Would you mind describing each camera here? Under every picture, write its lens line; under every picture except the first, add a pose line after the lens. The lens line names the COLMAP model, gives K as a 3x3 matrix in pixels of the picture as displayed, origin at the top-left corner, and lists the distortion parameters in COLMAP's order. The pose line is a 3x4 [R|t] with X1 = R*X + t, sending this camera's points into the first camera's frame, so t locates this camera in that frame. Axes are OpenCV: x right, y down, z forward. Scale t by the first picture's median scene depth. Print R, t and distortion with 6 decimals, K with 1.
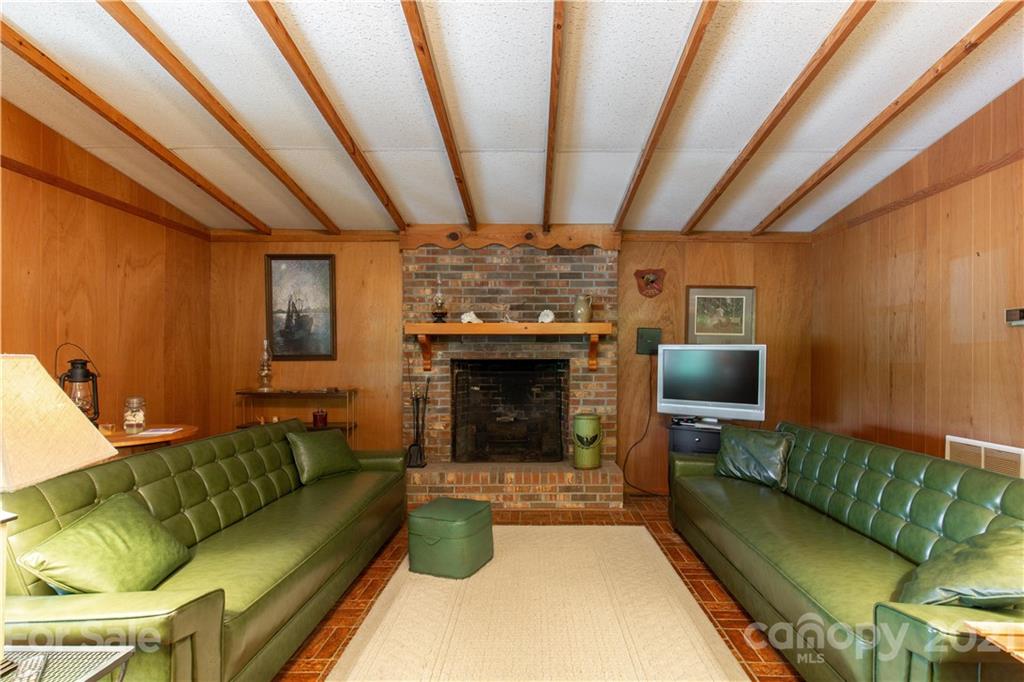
lens RADIAL K [[483.2, 0, 516.4], [0, 483.2, 362.7], [0, 0, 1]] dist [0.001655, 0.000133]
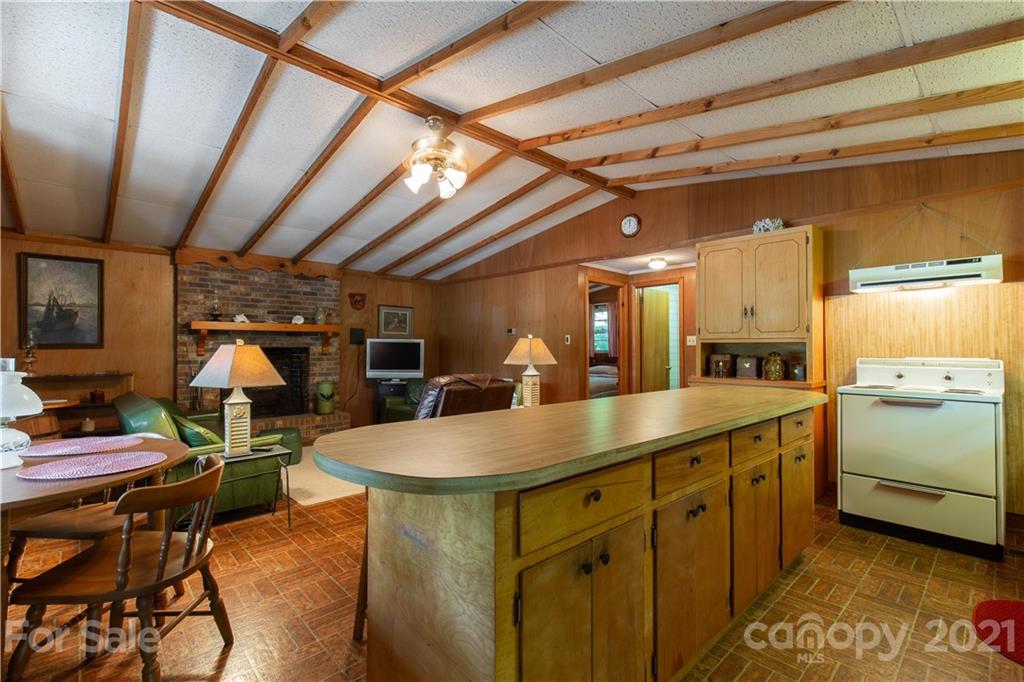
lens RADIAL K [[464.9, 0, 512.0], [0, 464.9, 341.0], [0, 0, 1]] dist [0.000685, -0.000237]
pose [[0.728475, 0.007166, 0.685034, -0.439258], [0.008090, 0.999786, -0.019063, 0.006535], [-0.685024, 0.019429, 0.728261, -0.535230]]
